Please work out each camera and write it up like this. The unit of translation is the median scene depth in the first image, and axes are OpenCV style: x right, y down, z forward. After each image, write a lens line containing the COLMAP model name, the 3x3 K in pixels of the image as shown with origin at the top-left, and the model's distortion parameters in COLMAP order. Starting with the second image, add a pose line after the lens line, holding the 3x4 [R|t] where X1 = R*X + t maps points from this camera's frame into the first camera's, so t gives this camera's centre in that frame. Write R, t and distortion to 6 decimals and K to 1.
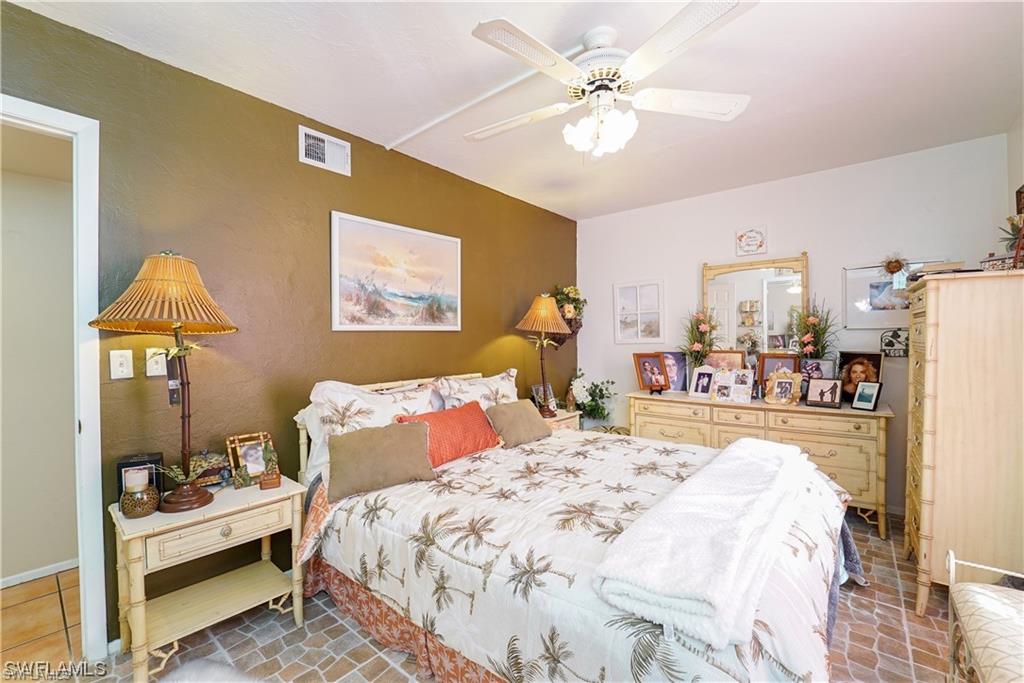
lens RADIAL K [[425.9, 0, 503.6], [0, 425.9, 340.7], [0, 0, 1]] dist [-0.024001, 0.001428]
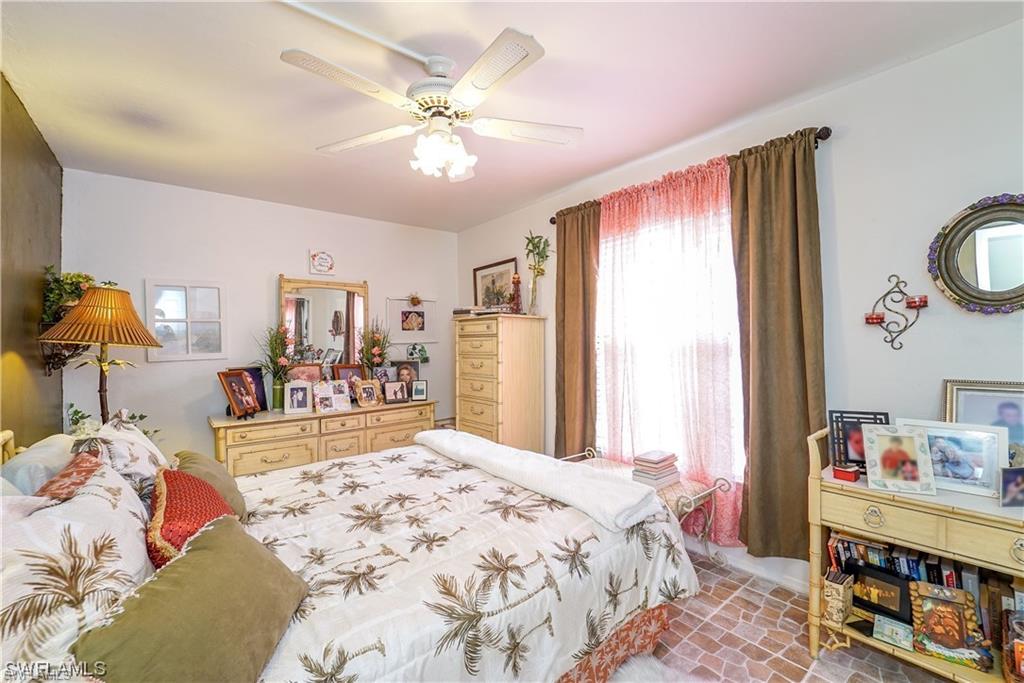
lens RADIAL K [[425.9, 0, 505.2], [0, 425.9, 341.8], [0, 0, 1]] dist [-0.024001, 0.001428]
pose [[0.188526, 0.009386, 0.982023, -0.590448], [0.018889, 0.999735, -0.013182, -0.011492], [-0.981887, 0.021034, 0.188298, 0.507954]]
